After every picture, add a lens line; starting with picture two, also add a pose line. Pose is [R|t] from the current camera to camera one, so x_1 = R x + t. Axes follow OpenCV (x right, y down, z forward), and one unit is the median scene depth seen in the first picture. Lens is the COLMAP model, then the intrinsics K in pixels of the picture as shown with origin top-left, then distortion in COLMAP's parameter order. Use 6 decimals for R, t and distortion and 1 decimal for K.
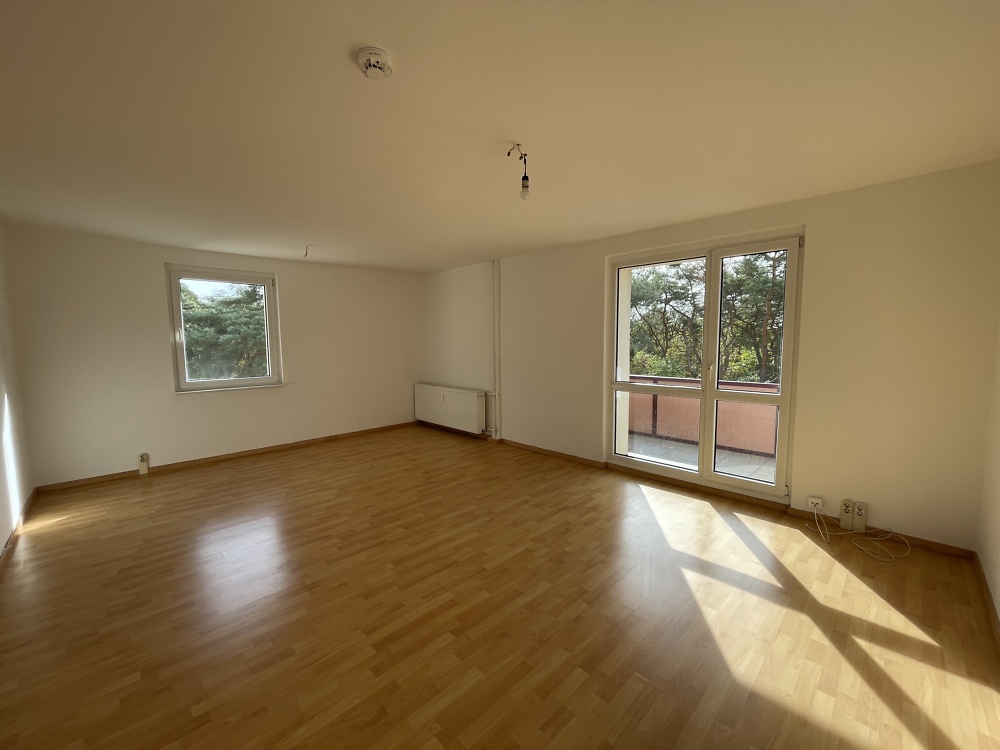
lens RADIAL K [[395.9, 0, 504.0], [0, 395.9, 375.9], [0, 0, 1]] dist [-0.002597, -0.000150]
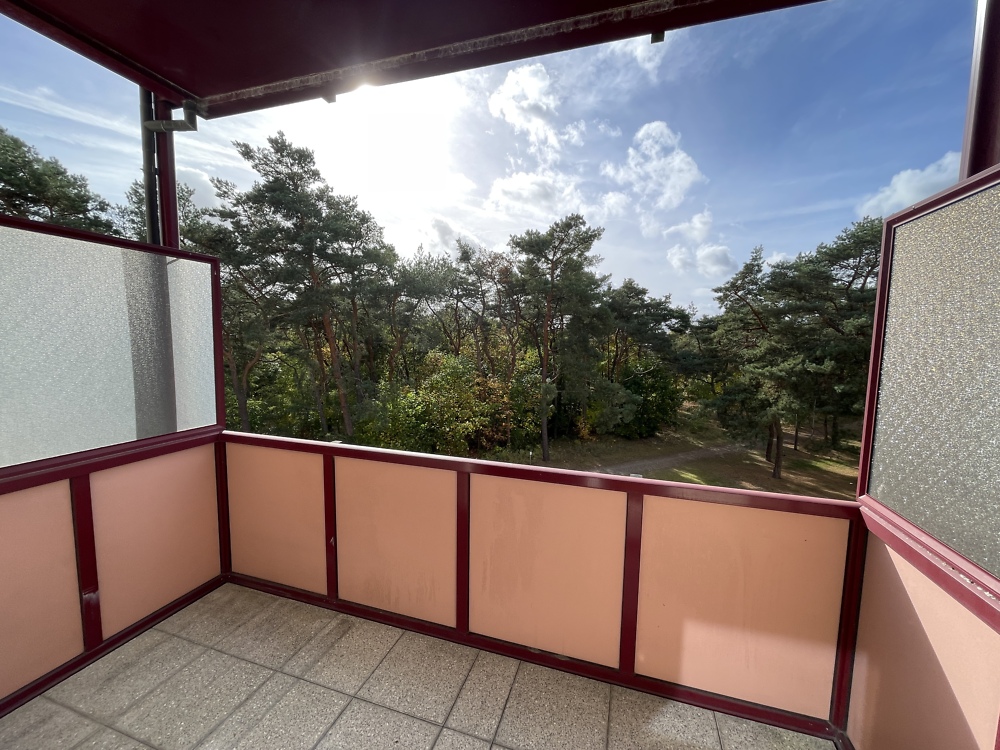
lens RADIAL K [[395.9, 0, 501.1], [0, 395.9, 372.7], [0, 0, 1]] dist [-0.002597, -0.000150]
pose [[0.887495, -0.020569, 0.460359, 0.063790], [0.019053, 0.999787, 0.007939, -0.013087], [-0.460424, 0.001725, 0.887697, 0.111302]]
